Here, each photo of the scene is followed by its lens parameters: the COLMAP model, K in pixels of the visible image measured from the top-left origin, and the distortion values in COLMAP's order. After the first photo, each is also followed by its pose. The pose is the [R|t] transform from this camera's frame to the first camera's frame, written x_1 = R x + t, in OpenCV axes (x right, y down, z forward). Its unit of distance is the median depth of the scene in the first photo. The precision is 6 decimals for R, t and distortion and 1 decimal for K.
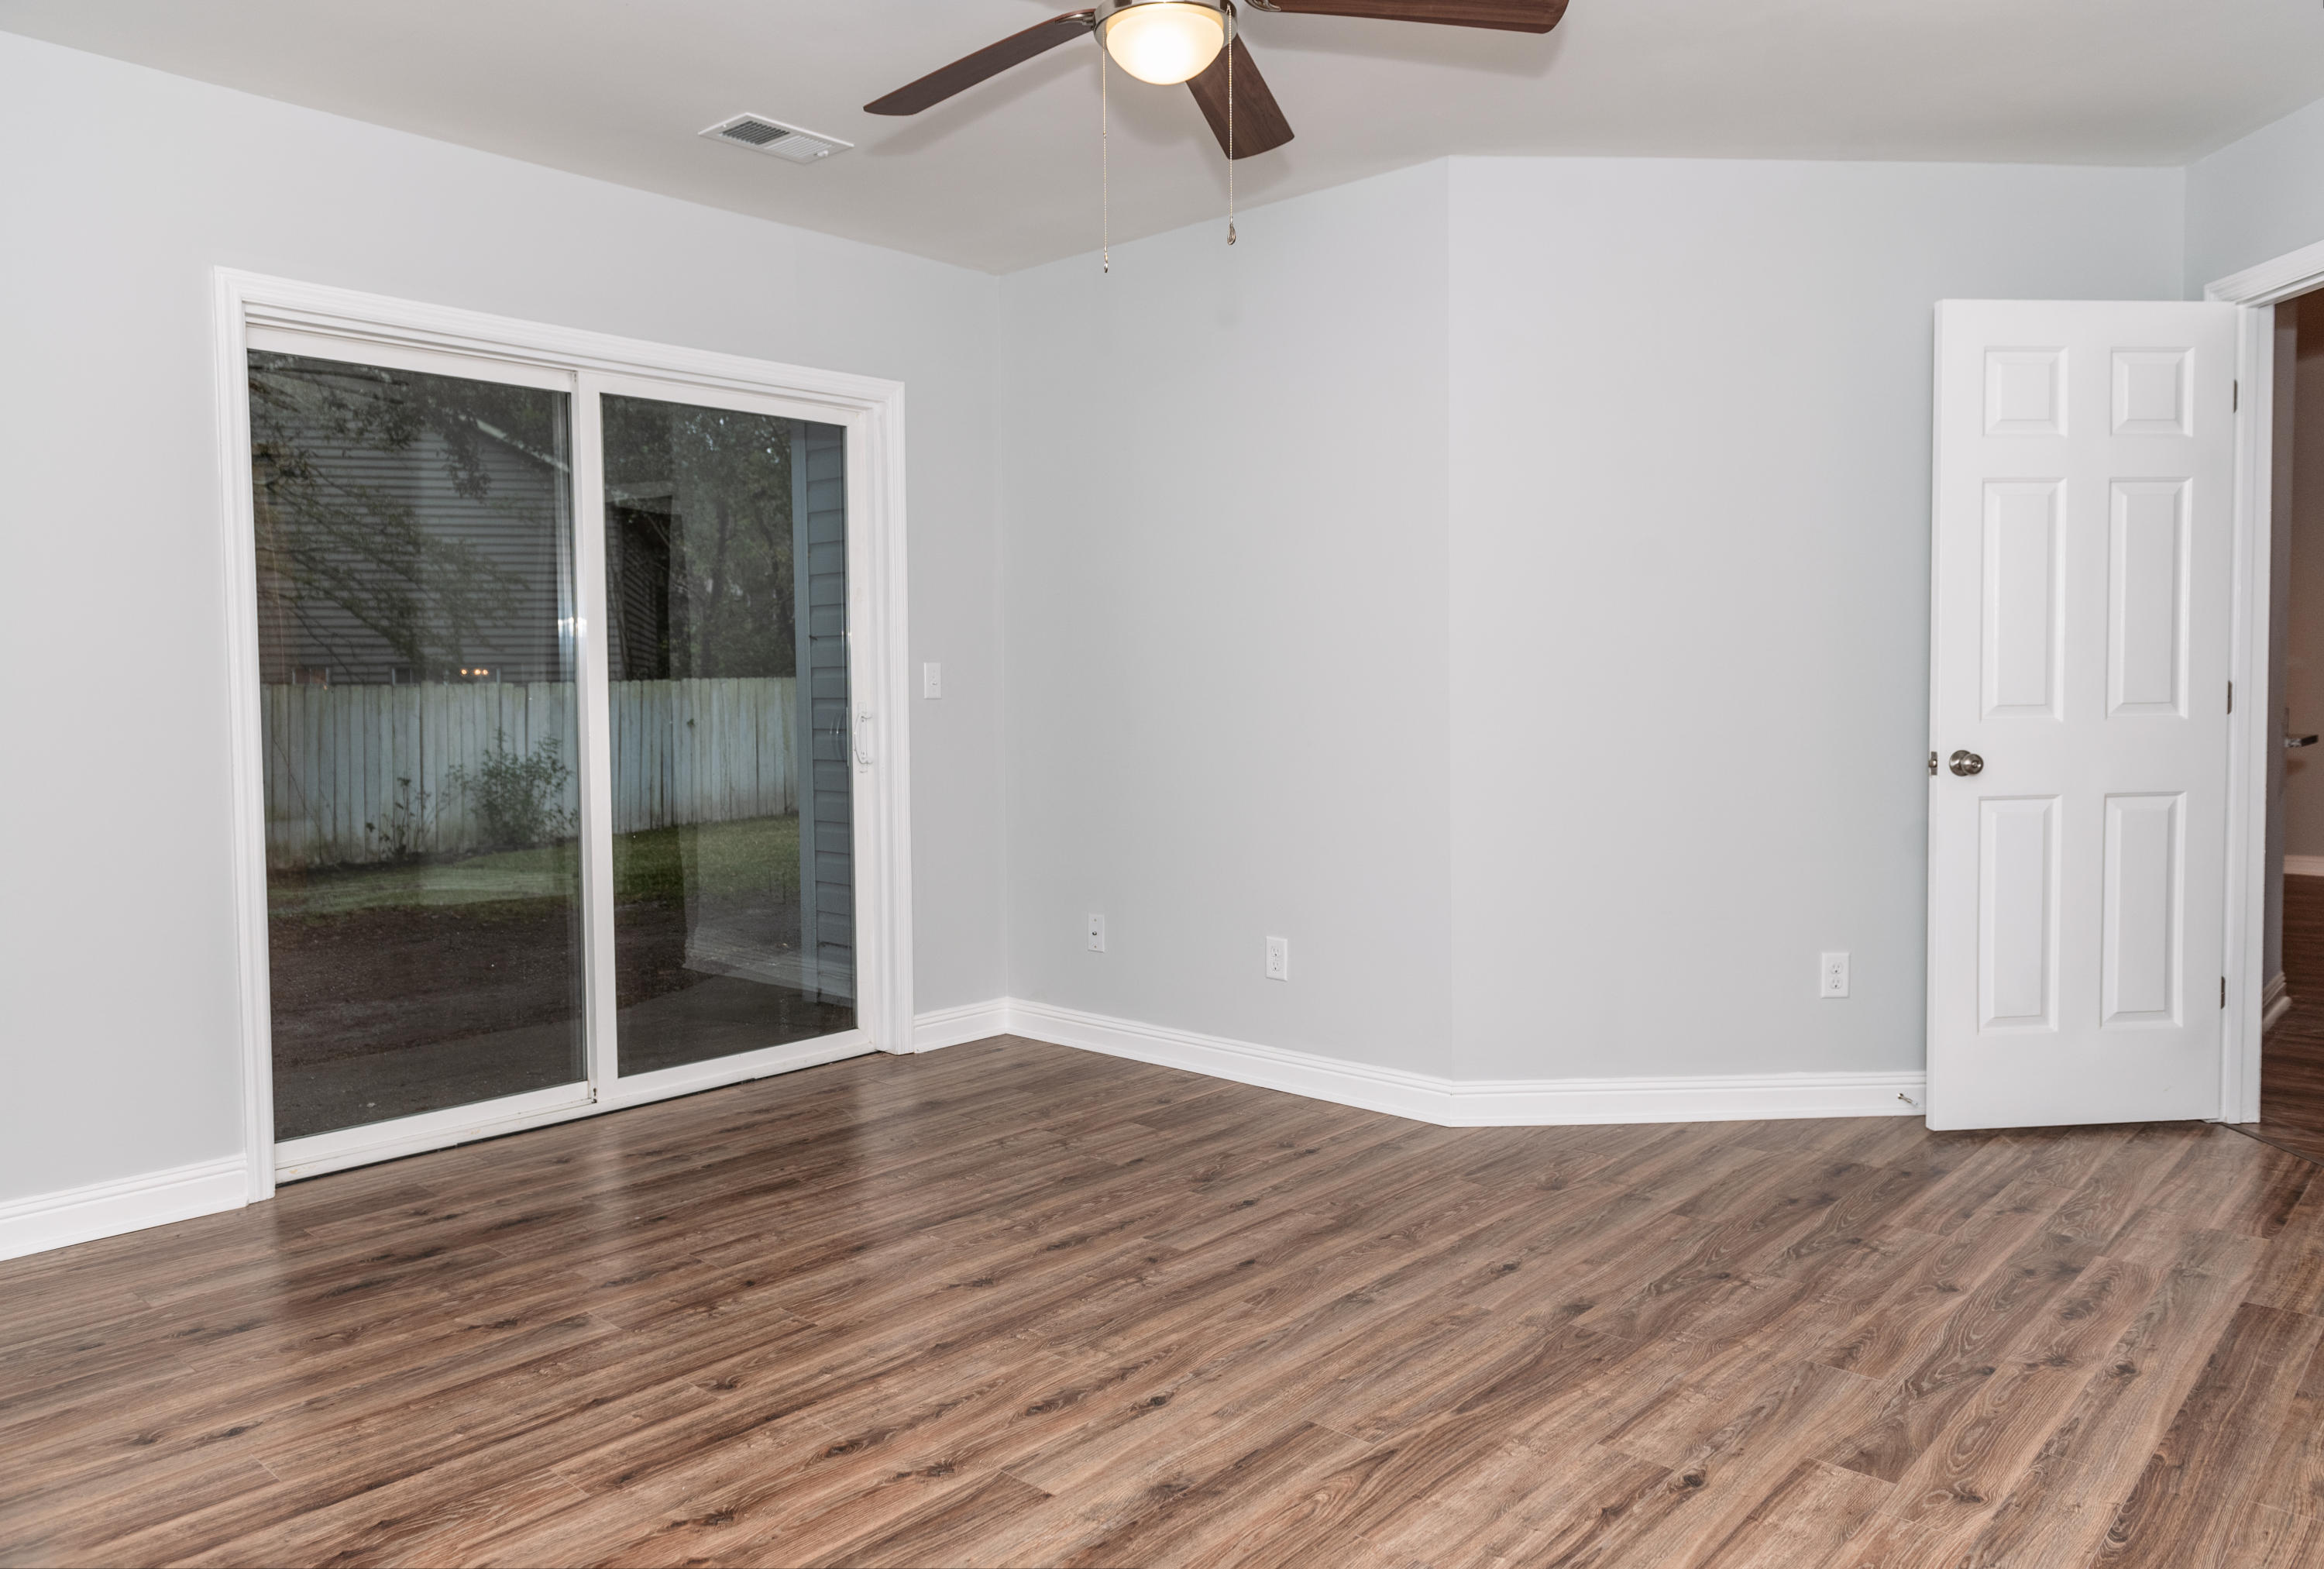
lens RADIAL K [[1581.2, 0, 1162.0], [0, 1581.2, 784.5], [0, 0, 1]] dist [-0.005047, -0.004831]
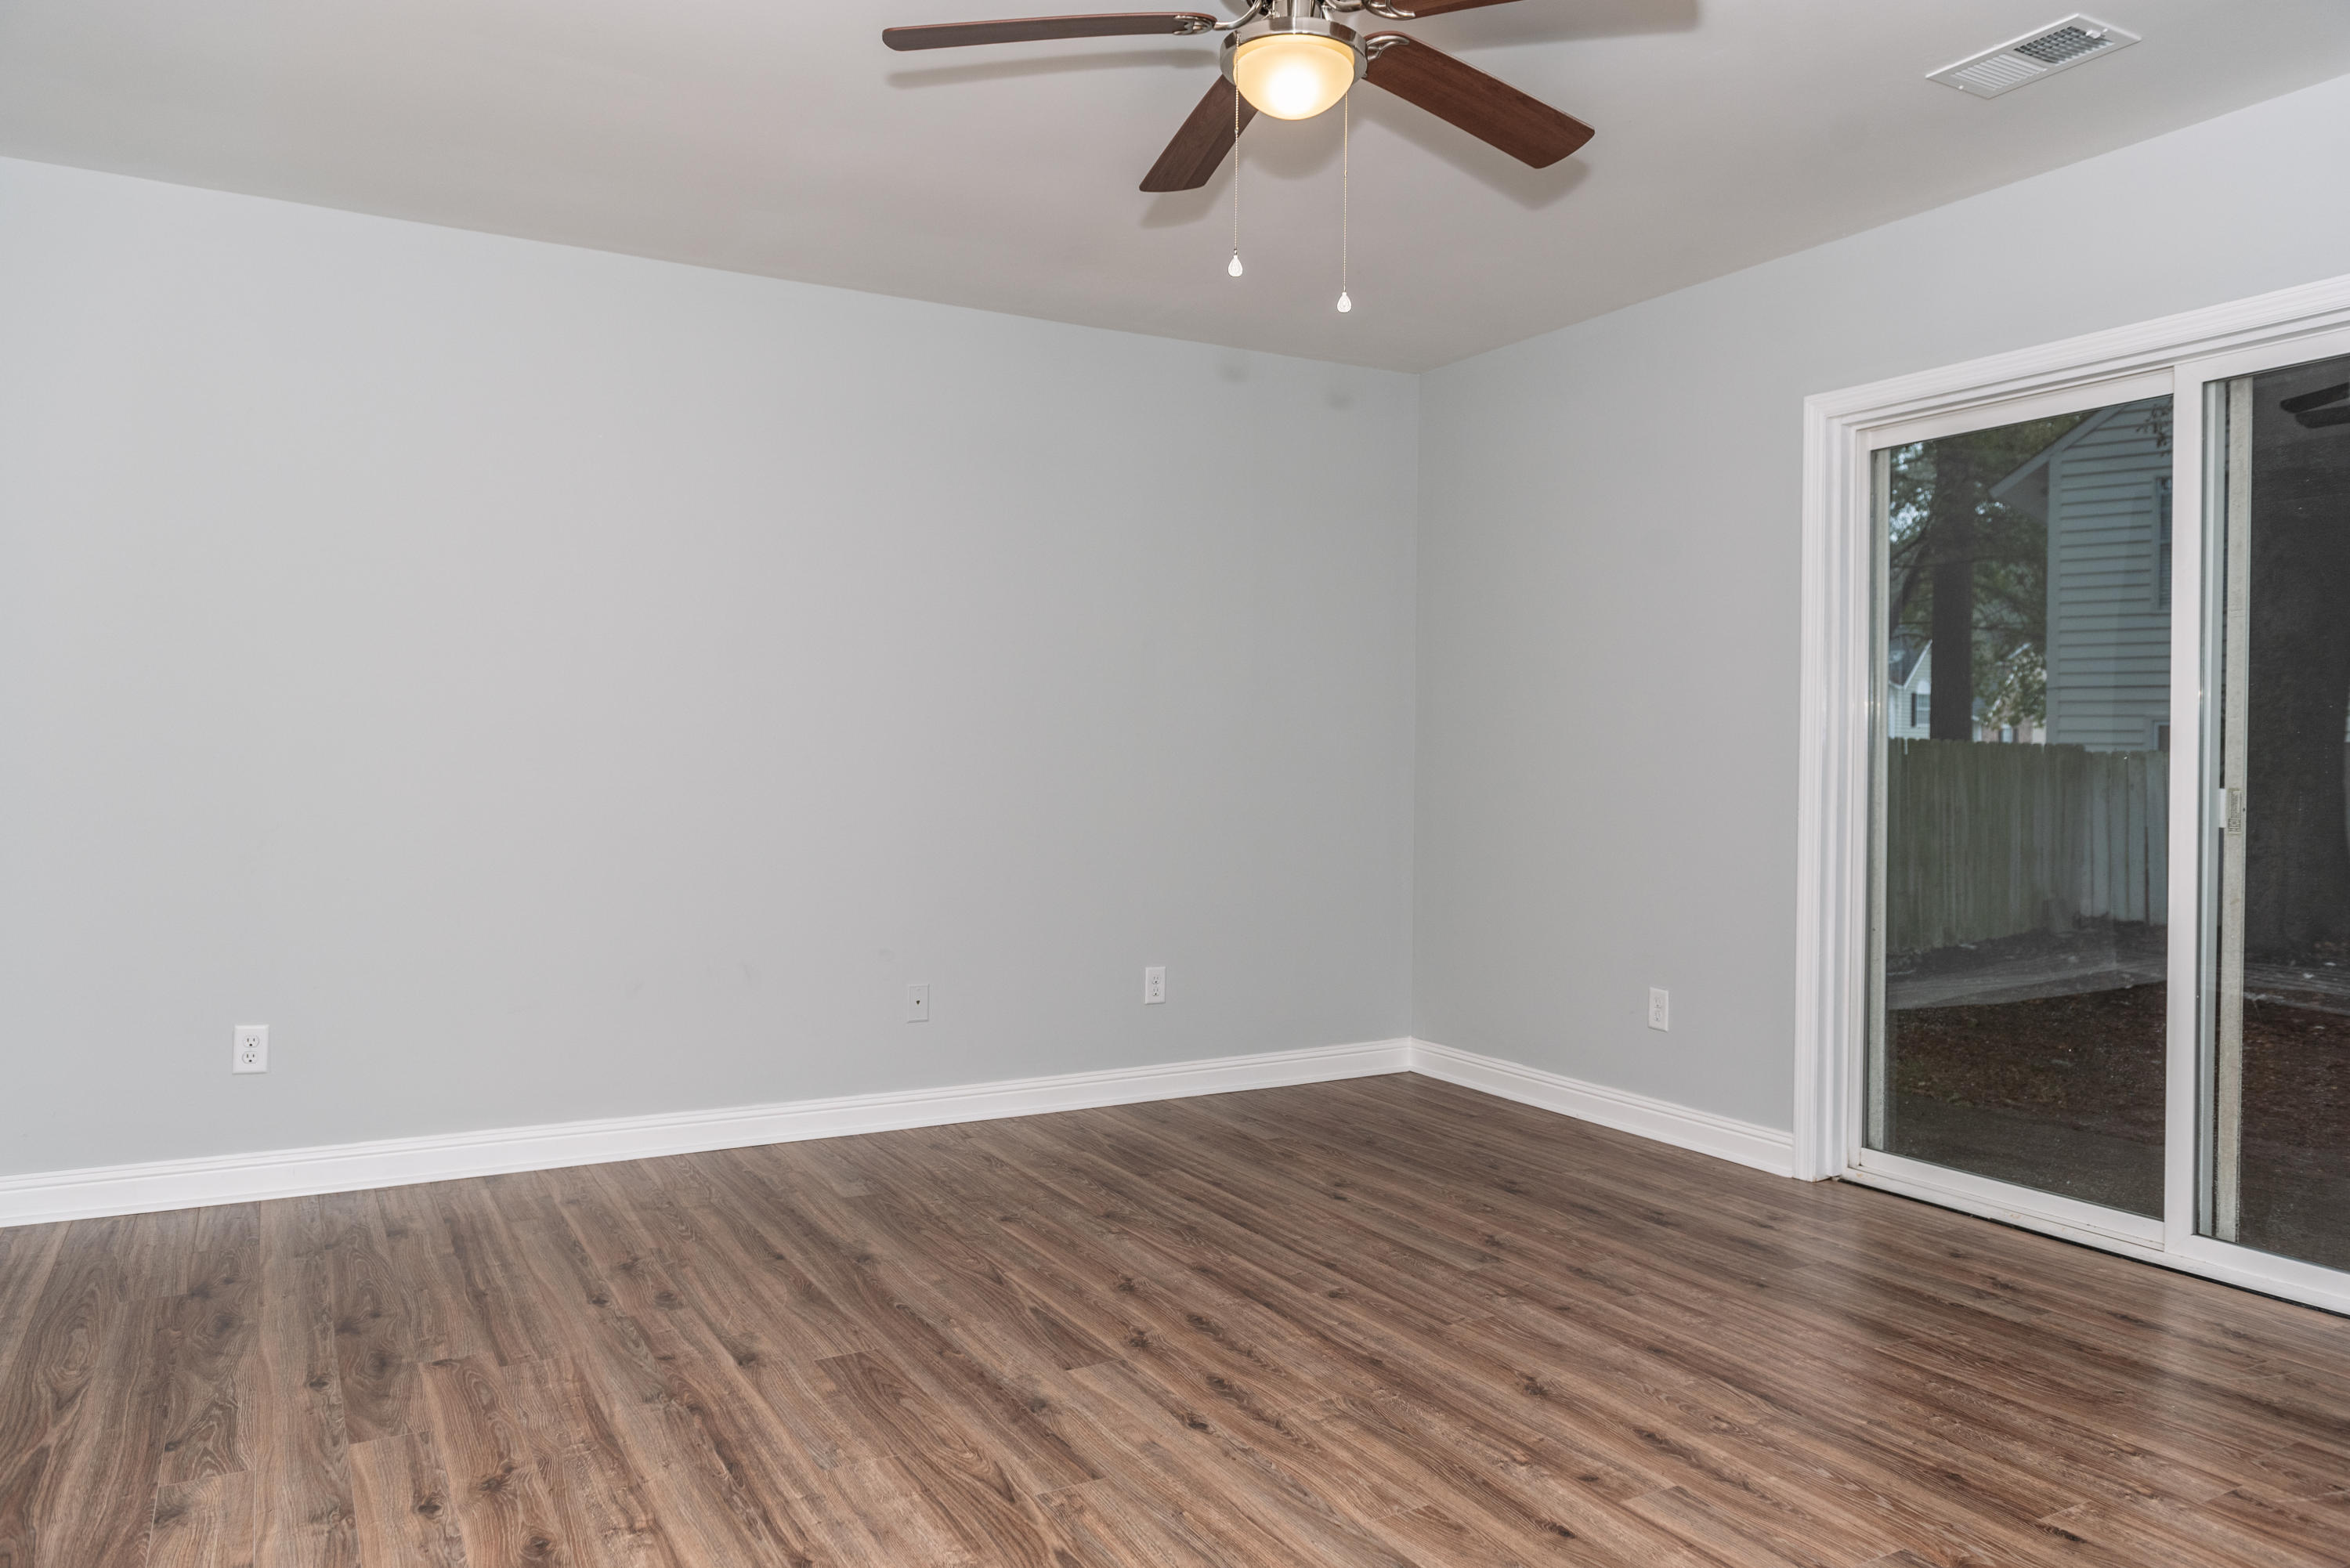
lens RADIAL K [[1633.6, 0, 1178.4], [0, 1633.6, 779.1], [0, 0, 1]] dist [0.001013, -0.002575]
pose [[-0.318844, 0.018473, -0.947627, 0.938392], [-0.065520, 0.996989, 0.041481, -0.066880], [0.945540, 0.075314, -0.316673, 1.214259]]
